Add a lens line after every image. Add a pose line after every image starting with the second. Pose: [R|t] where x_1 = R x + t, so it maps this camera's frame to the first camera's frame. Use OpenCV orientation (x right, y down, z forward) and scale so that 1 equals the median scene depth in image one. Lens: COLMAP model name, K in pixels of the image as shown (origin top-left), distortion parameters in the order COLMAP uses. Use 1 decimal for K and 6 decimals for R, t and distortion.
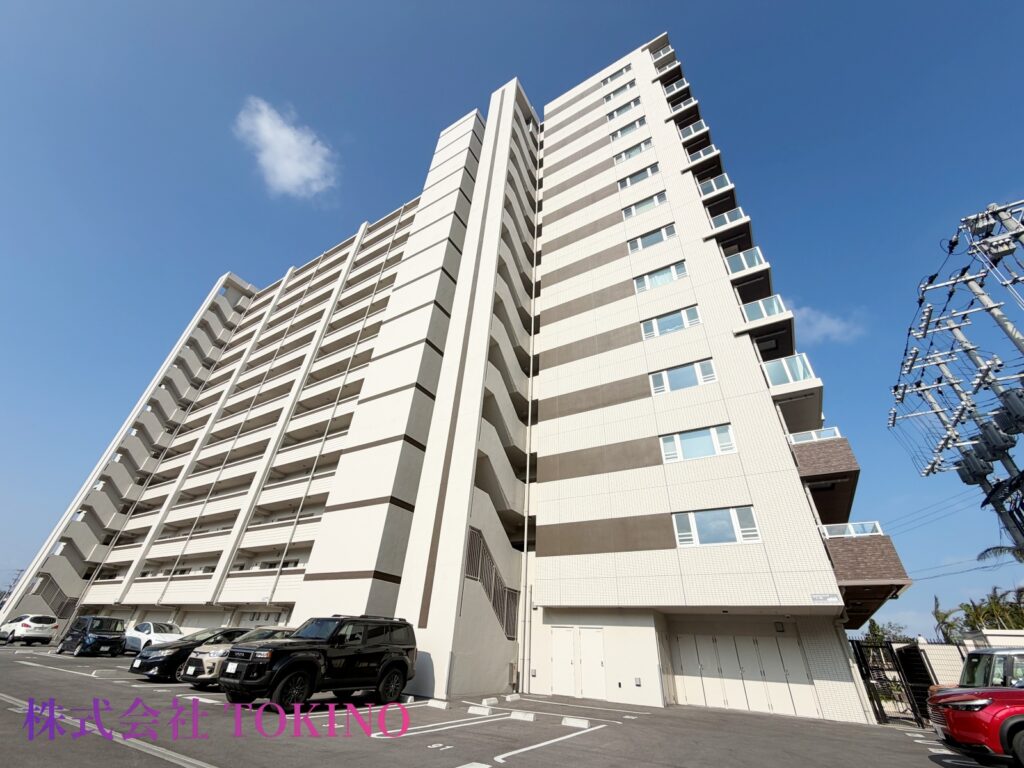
lens RADIAL K [[405.8, 0, 504.7], [0, 405.8, 382.8], [0, 0, 1]] dist [0.010761, 0.000053]
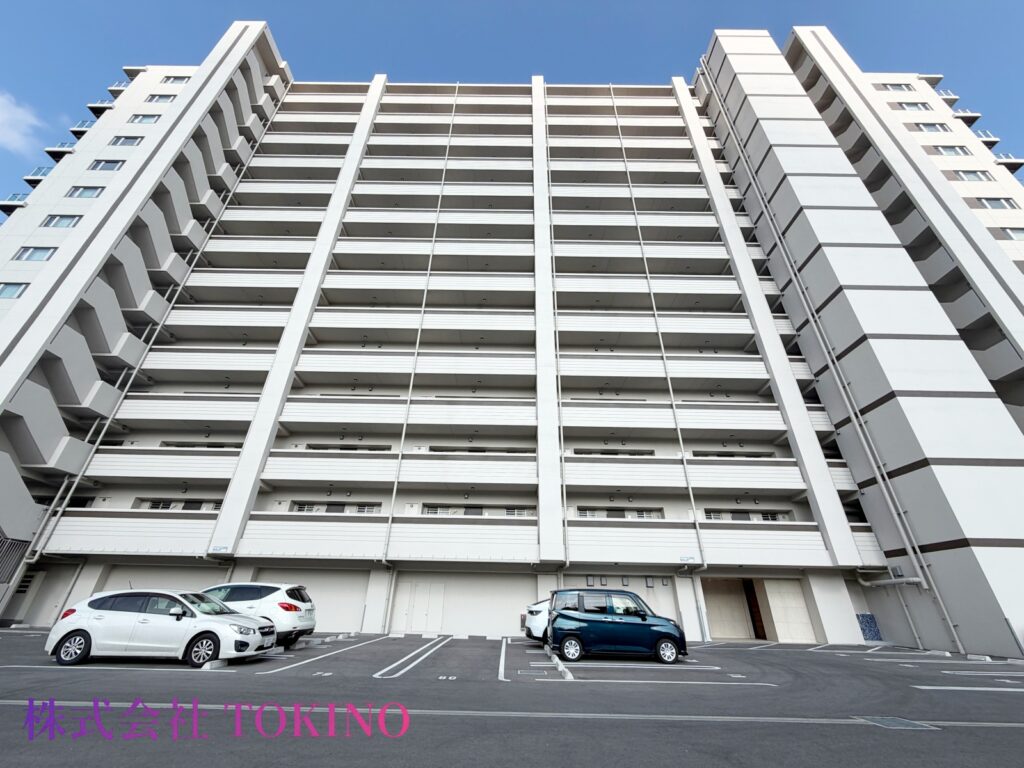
lens RADIAL K [[372.2, 0, 511.0], [0, 372.2, 431.2], [0, 0, 1]] dist [-0.001474, -0.000113]
pose [[0.856905, 0.182195, 0.482203, -0.569562], [-0.258641, 0.961145, 0.096465, 0.159800], [-0.445891, -0.207379, 0.870732, 0.296361]]
